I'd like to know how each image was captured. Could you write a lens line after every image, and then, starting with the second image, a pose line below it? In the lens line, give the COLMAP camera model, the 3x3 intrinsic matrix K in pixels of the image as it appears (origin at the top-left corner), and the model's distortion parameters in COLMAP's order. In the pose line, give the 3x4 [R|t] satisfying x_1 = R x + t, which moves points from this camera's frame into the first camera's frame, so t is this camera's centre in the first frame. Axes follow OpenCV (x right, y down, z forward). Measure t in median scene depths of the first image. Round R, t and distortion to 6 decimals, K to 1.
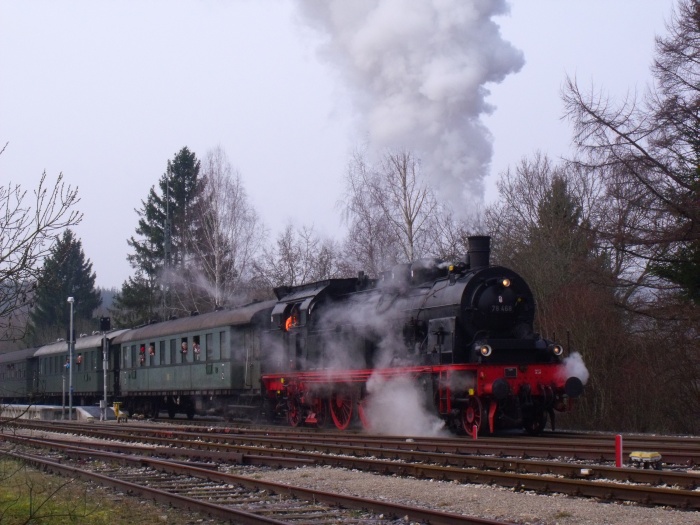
lens RADIAL K [[1556.0, 0, 350.0], [0, 1556.0, 262.5], [0, 0, 1]] dist [-0.263407, -0.200661]
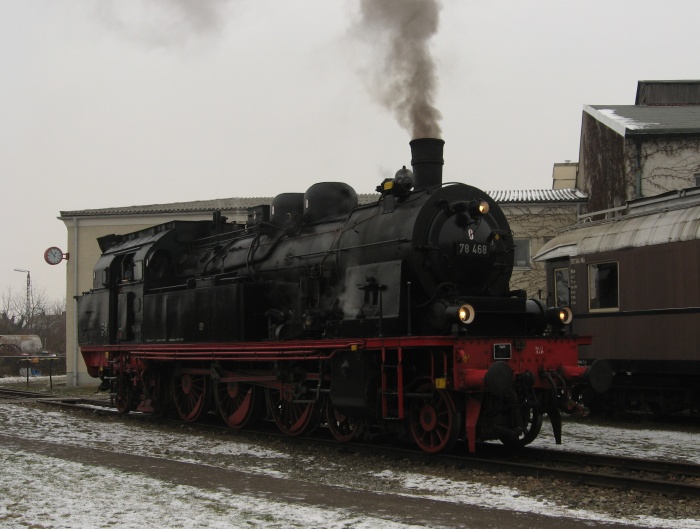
lens RADIAL K [[1143.0, 0, 350.0], [0, 1143.0, 264.5], [0, 0, 1]] dist [-0.265819, -0.015051]
pose [[0.983242, 0.020749, 0.181123, -0.035107], [-0.021071, 0.999778, -0.000149, 0.036880], [-0.181086, -0.003670, 0.983460, 0.551446]]
